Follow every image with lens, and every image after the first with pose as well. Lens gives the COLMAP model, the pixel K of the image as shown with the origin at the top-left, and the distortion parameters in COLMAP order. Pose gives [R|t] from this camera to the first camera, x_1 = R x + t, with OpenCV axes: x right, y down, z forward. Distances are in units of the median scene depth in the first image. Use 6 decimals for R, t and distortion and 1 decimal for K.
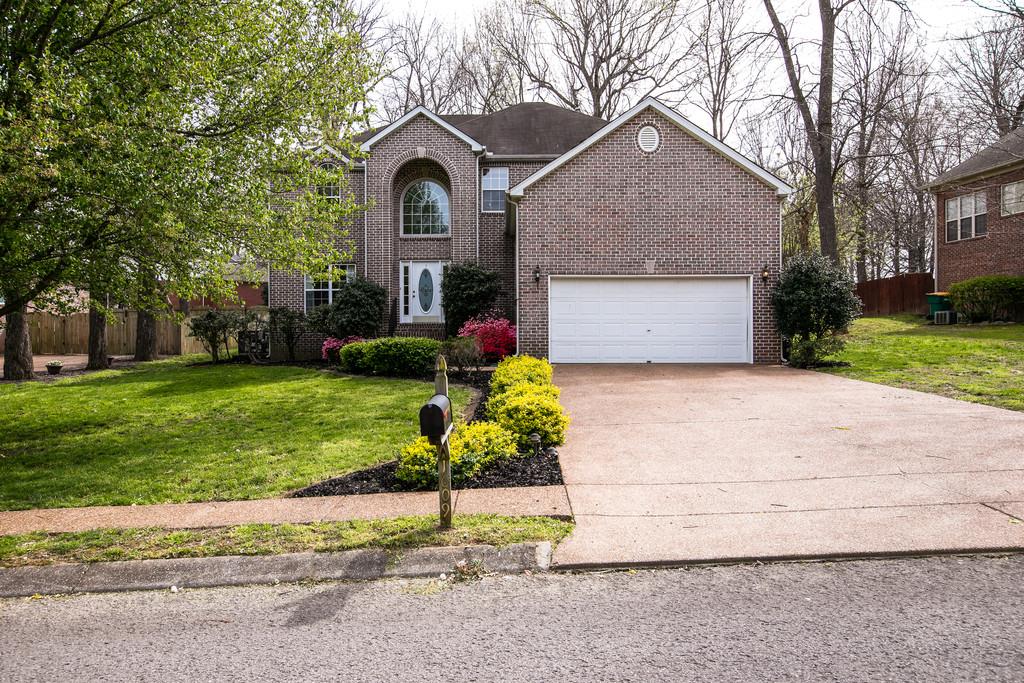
lens RADIAL K [[571.2, 0, 512.0], [0, 571.2, 341.5], [0, 0, 1]] dist [-0.001645, 0.000446]
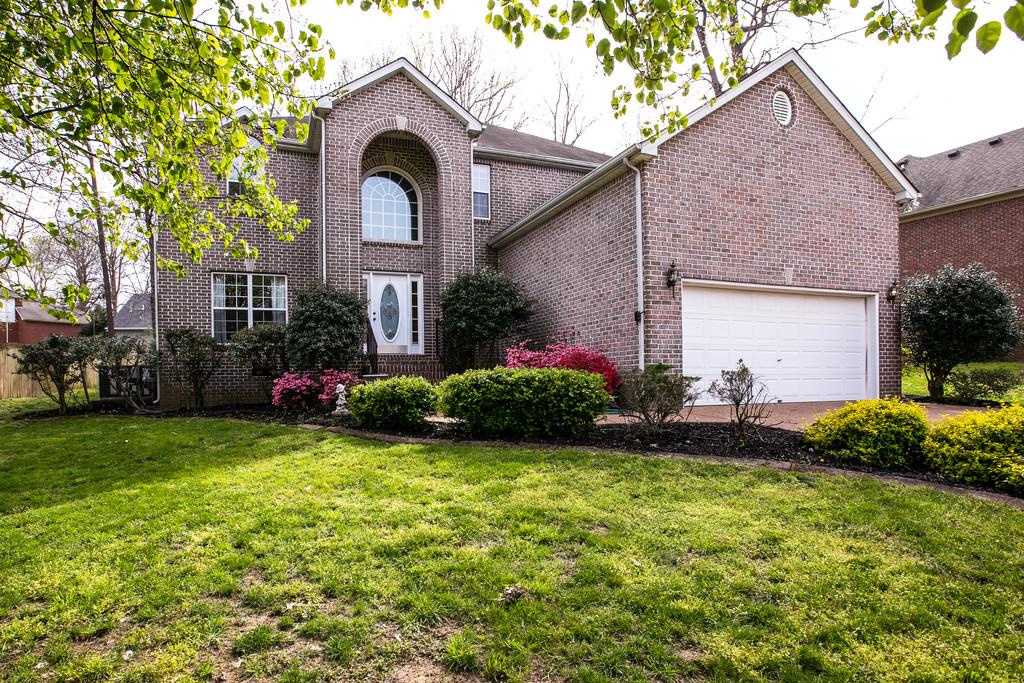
lens RADIAL K [[458.8, 0, 447.5], [0, 458.8, 382.4], [0, 0, 1]] dist [-0.022272, 0.000433]
pose [[0.958847, -0.009956, 0.283750, -0.272730], [0.008264, 0.999940, 0.007157, 0.001801], [-0.283804, -0.004518, 0.958872, 0.414767]]
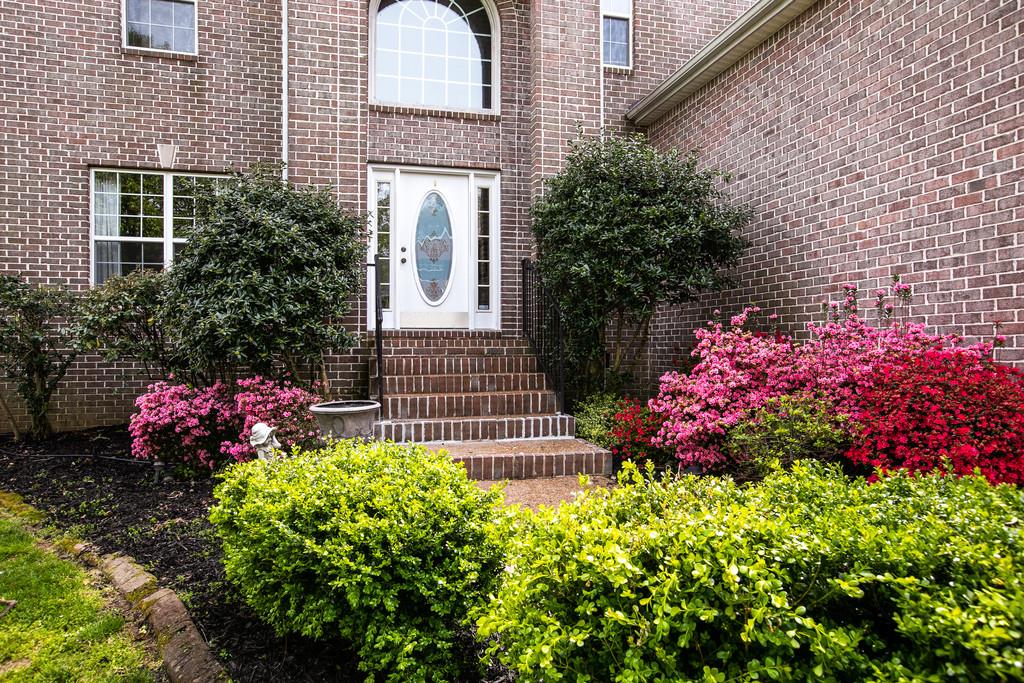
lens RADIAL K [[571.2, 0, 512.0], [0, 571.2, 341.5], [0, 0, 1]] dist [-0.001645, 0.000446]
pose [[0.974737, 0.002596, 0.223343, -0.201767], [-0.001617, 0.999988, -0.004564, -0.024171], [-0.223352, 0.004088, 0.974729, 0.650525]]
